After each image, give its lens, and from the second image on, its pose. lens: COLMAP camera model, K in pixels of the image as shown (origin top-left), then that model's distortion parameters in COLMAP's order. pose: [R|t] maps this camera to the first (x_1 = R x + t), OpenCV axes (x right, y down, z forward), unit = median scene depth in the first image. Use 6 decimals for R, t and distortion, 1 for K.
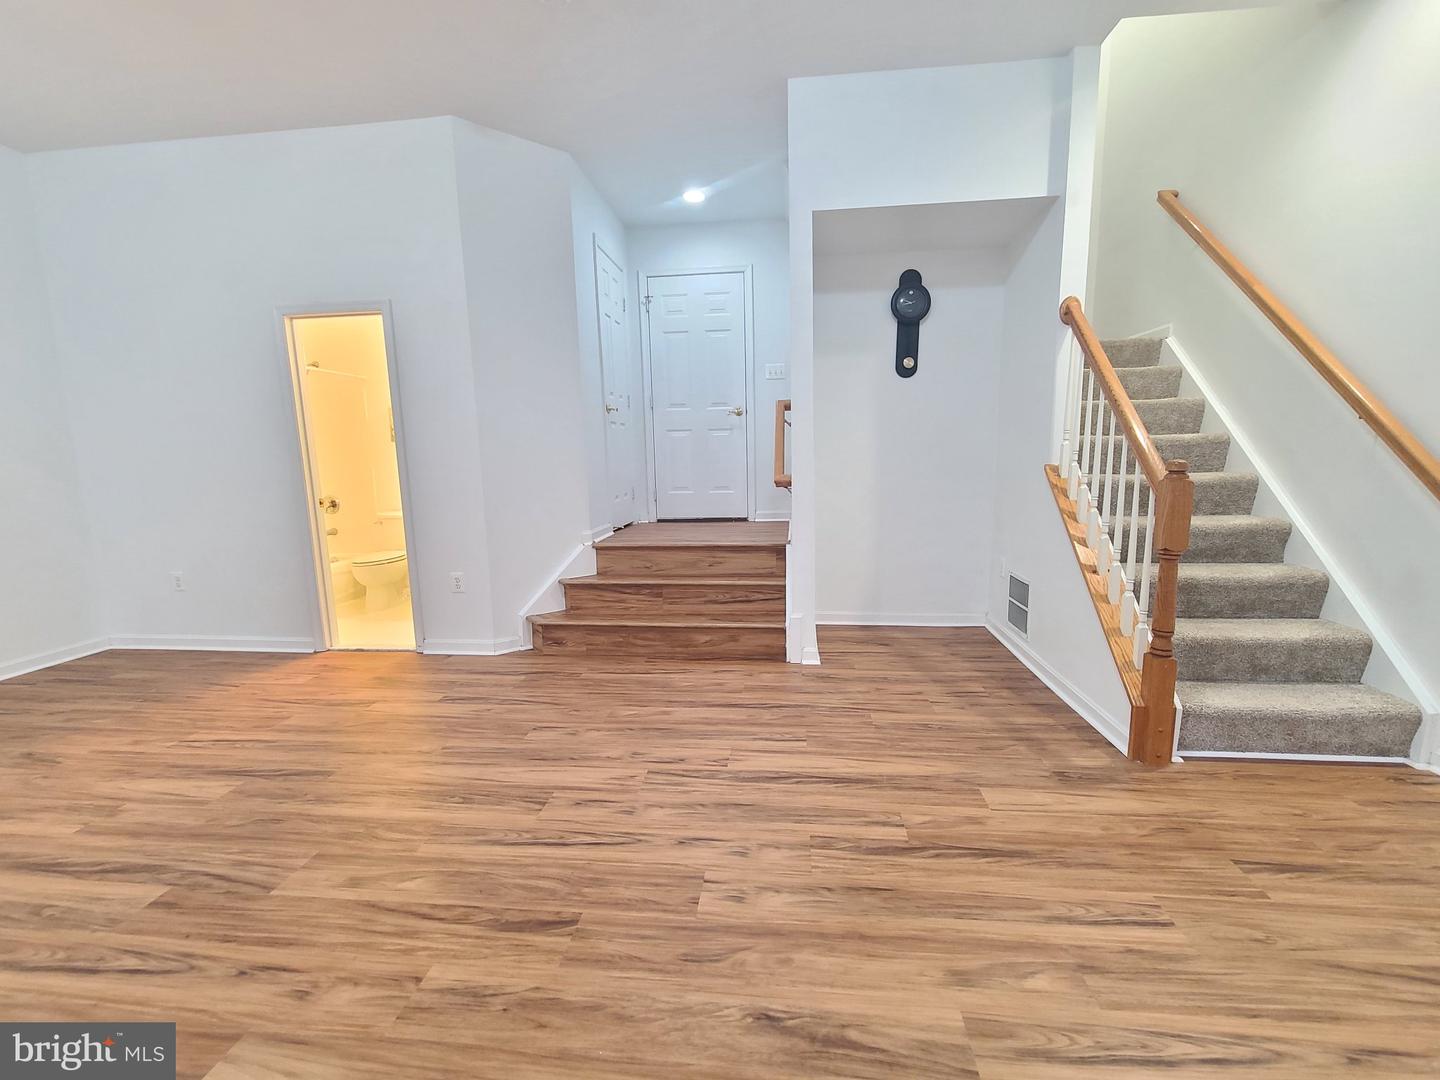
lens RADIAL K [[590.4, 0, 727.8], [0, 590.4, 537.3], [0, 0, 1]] dist [-0.001940, -0.000756]
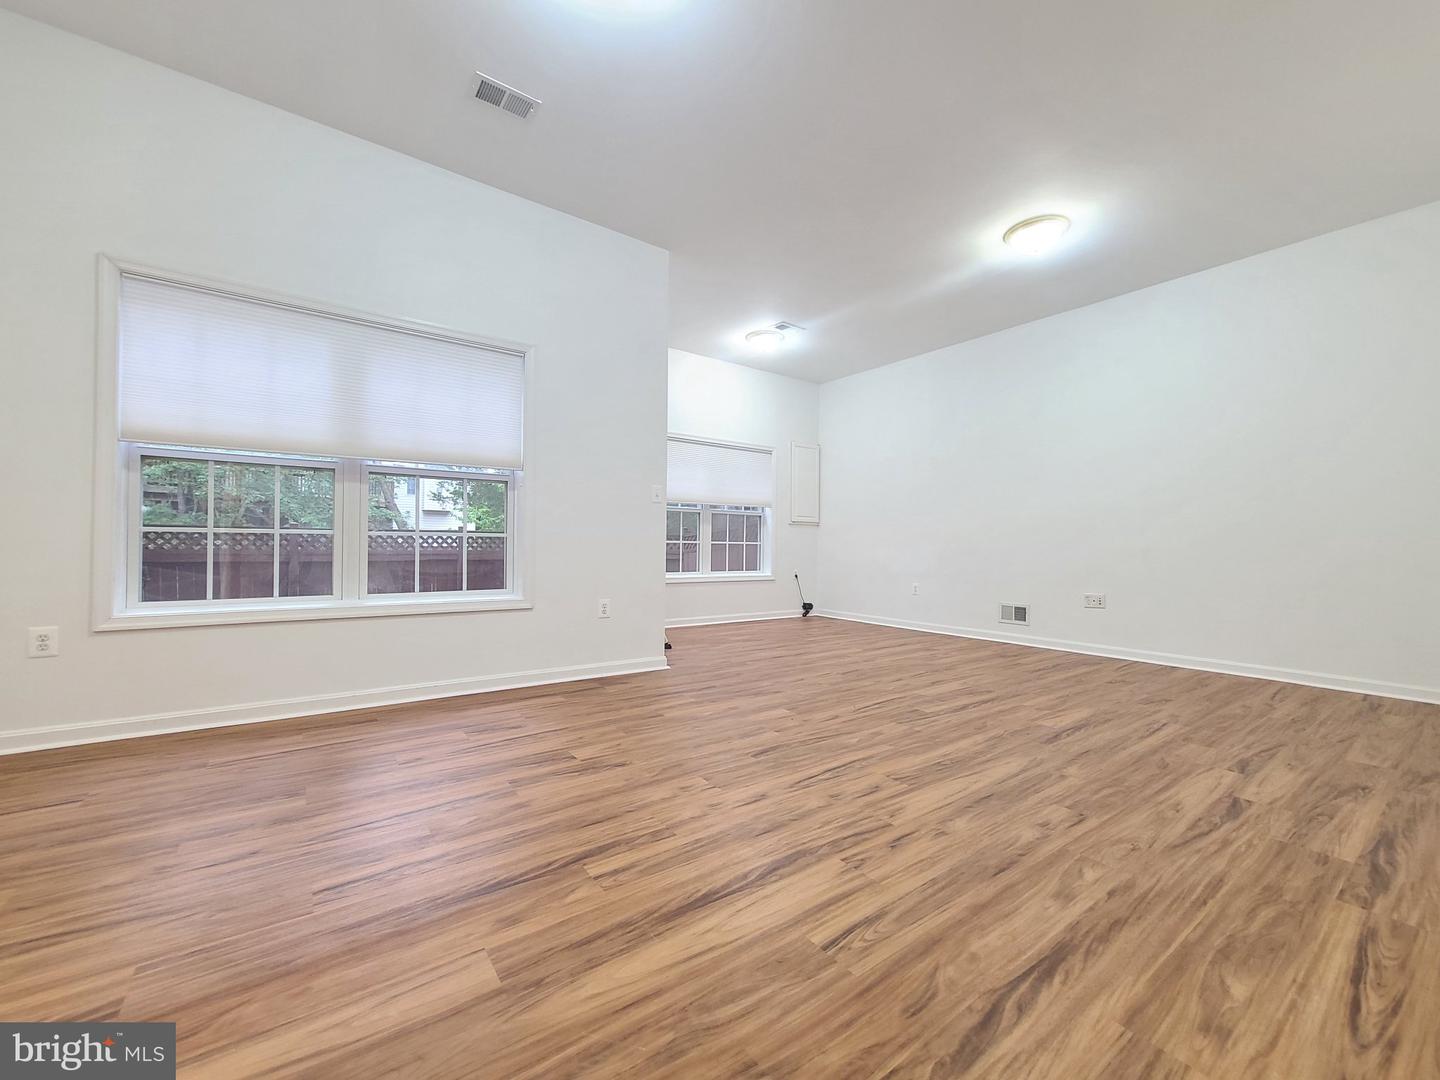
lens RADIAL K [[590.4, 0, 734.3], [0, 590.4, 542.2], [0, 0, 1]] dist [-0.001940, -0.000756]
pose [[-0.733132, 0.006858, -0.680052, 0.651699], [-0.094789, 0.989159, 0.112162, -0.082694], [0.673448, 0.146690, -0.724534, 1.516713]]
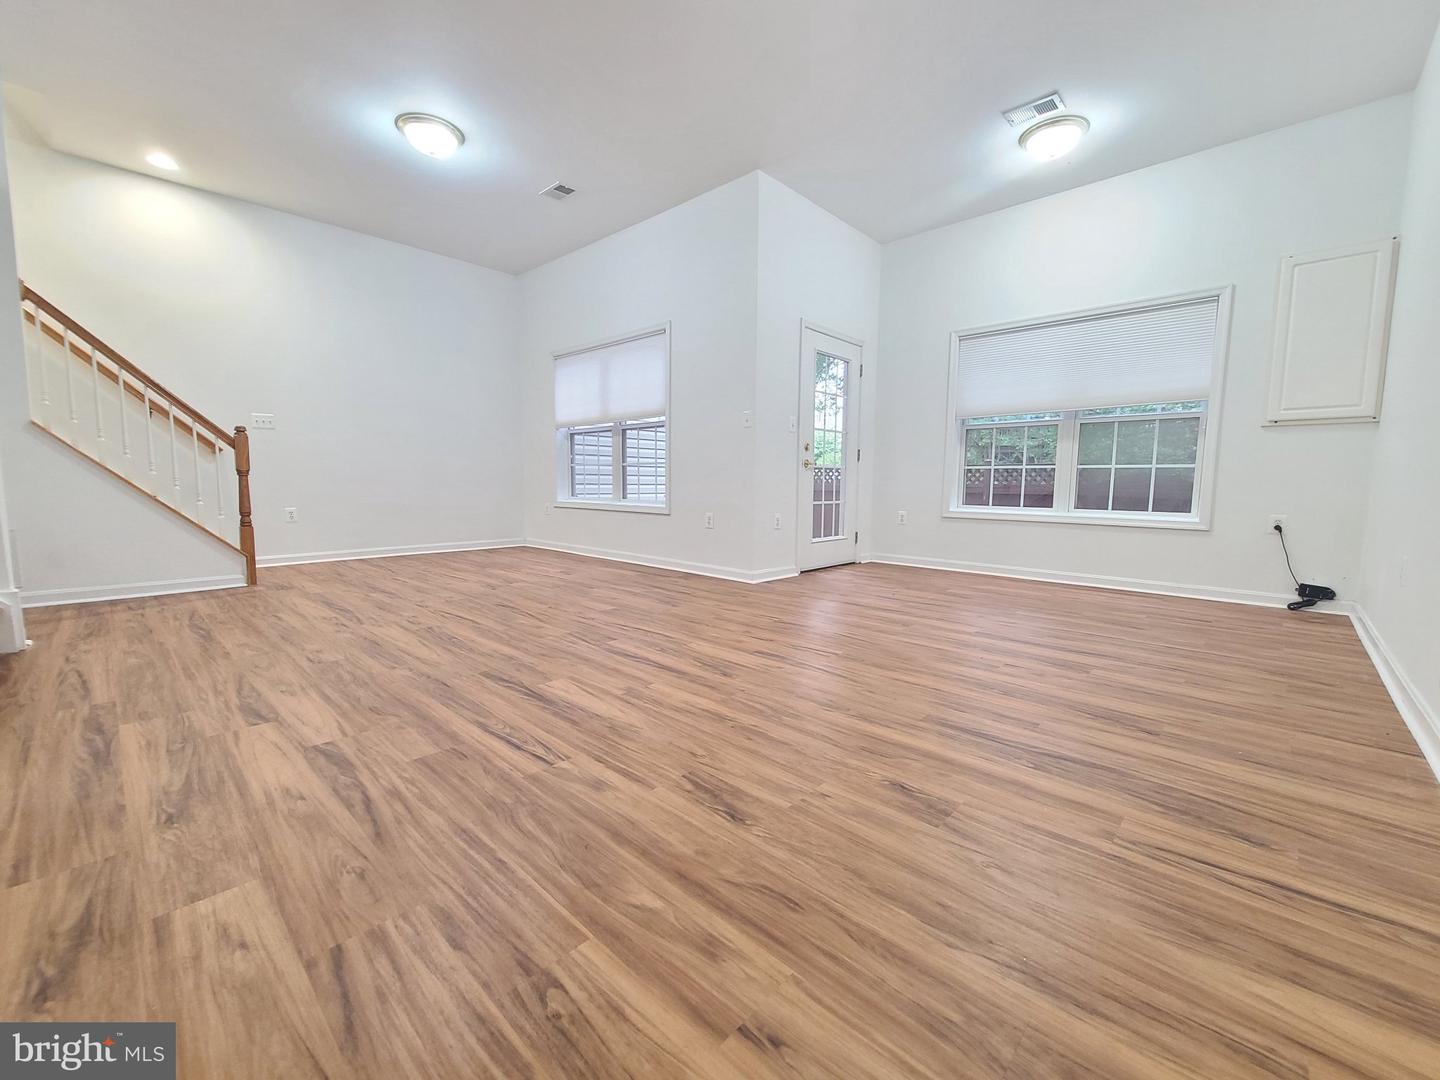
lens RADIAL K [[590.4, 0, 726.5], [0, 590.4, 541.1], [0, 0, 1]] dist [-0.001940, -0.000756]
pose [[-0.796153, -0.049451, 0.603072, -1.802716], [0.092403, 0.975030, 0.201938, 0.000236], [-0.597999, 0.216499, -0.771703, 1.647947]]
